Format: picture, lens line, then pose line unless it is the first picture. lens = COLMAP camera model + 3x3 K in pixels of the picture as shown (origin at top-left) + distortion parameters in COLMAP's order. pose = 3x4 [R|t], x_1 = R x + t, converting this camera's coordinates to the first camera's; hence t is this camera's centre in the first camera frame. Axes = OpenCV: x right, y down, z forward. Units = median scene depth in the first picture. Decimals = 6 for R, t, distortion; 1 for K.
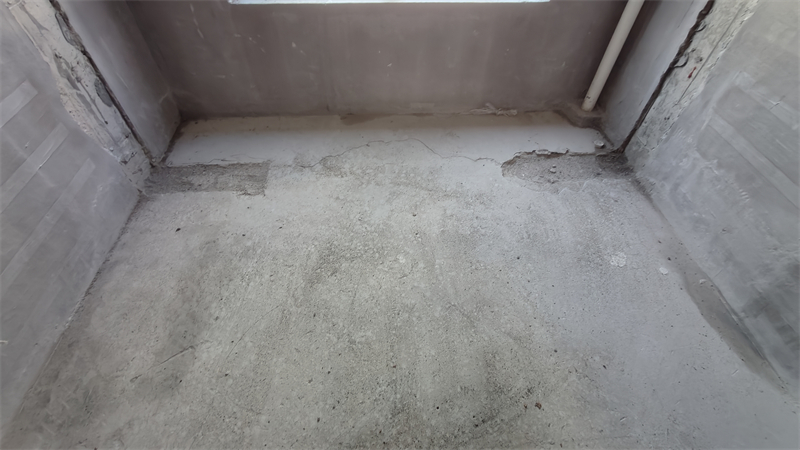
lens RADIAL K [[368.6, 0, 398.2], [0, 368.6, 227.5], [0, 0, 1]] dist [-0.005155, 0.002321]
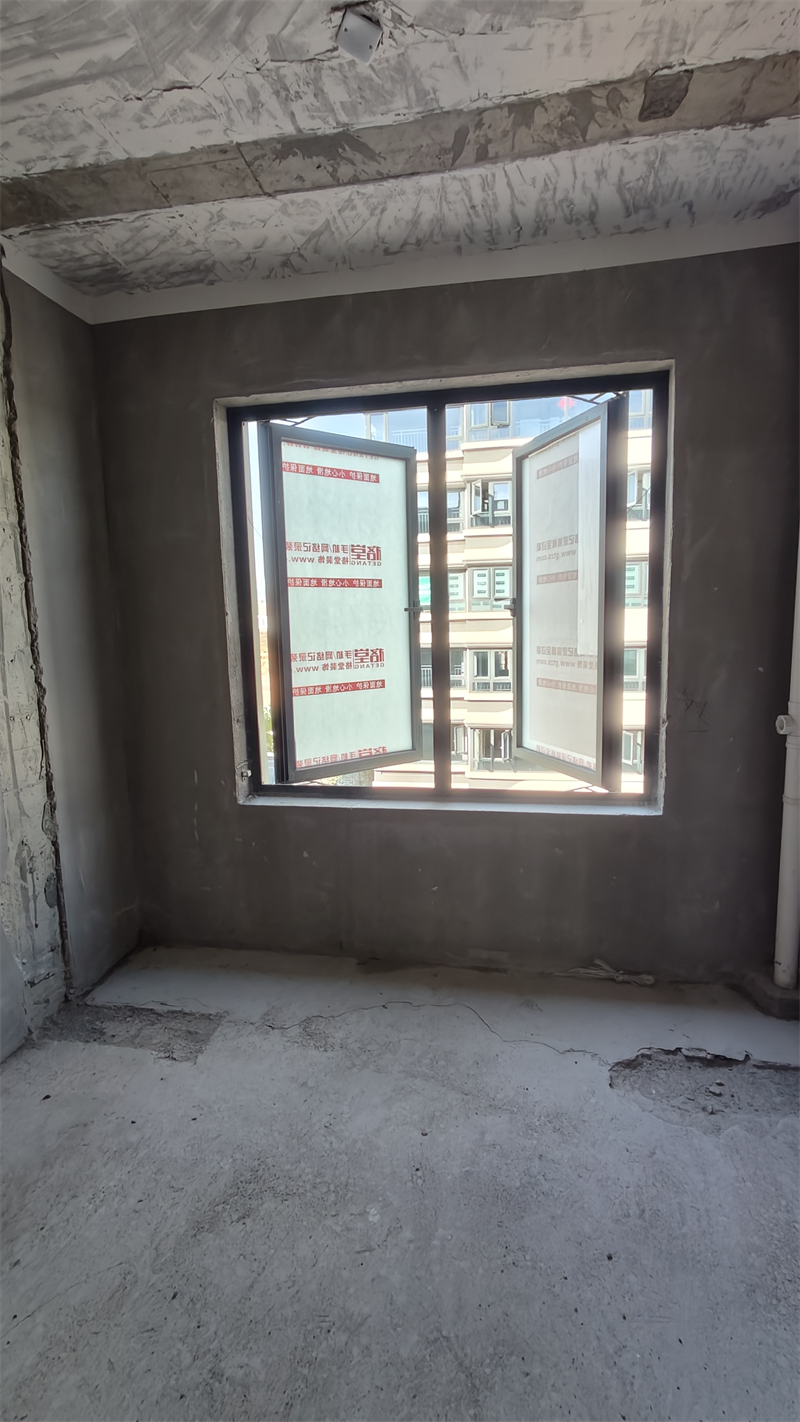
lens RADIAL K [[655.2, 0, 404.3], [0, 655.2, 713.9], [0, 0, 1]] dist [-0.005155, 0.002321]
pose [[0.971367, -0.007807, -0.237457, 0.252567], [-0.151942, 0.747940, -0.646142, 0.133753], [0.182648, 0.663721, 0.725338, -0.133397]]
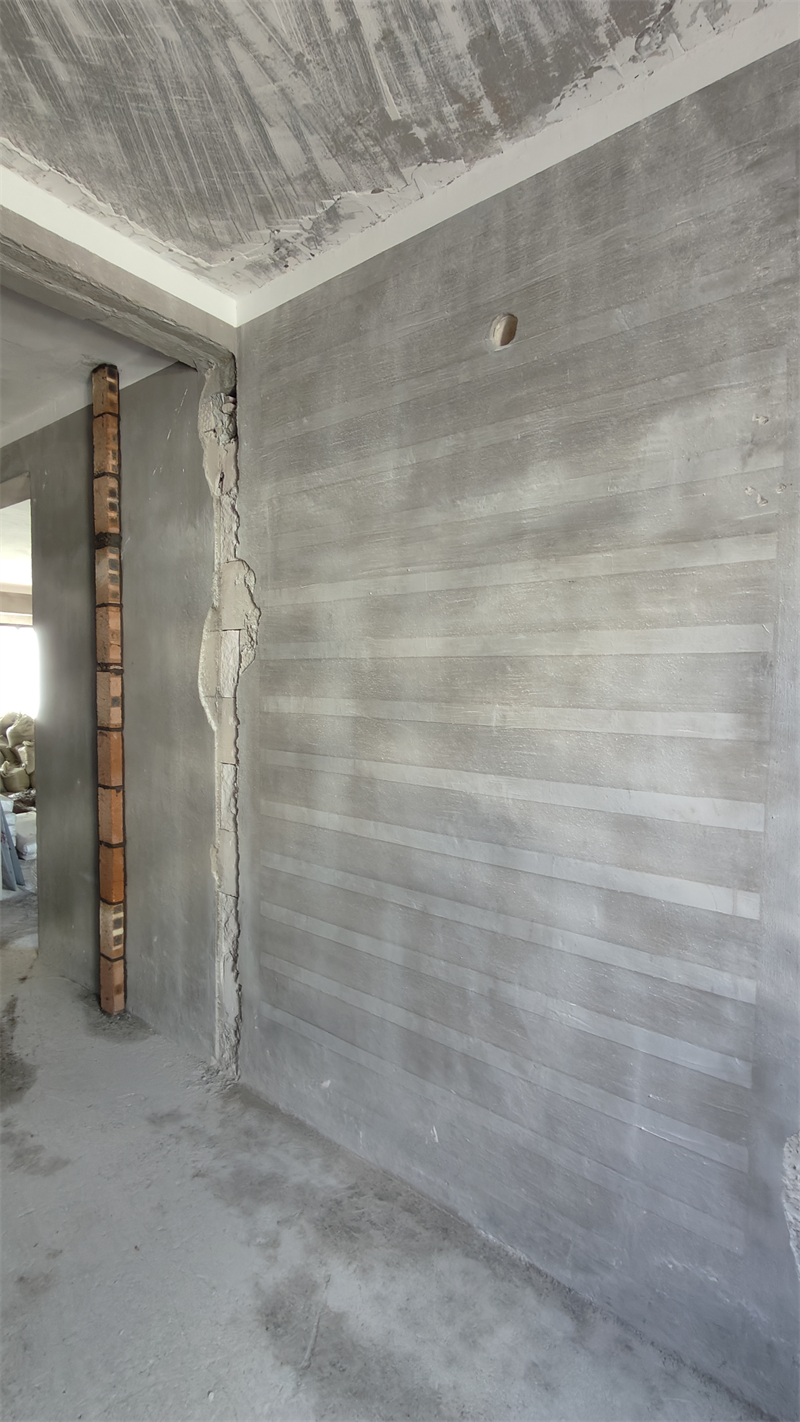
lens RADIAL K [[655.2, 0, 404.3], [0, 655.2, 713.9], [0, 0, 1]] dist [-0.005155, 0.002321]
pose [[-0.662853, 0.021099, -0.748453, 0.039054], [-0.584933, 0.609425, 0.535214, -0.627544], [0.467418, 0.792563, -0.391618, 0.482787]]
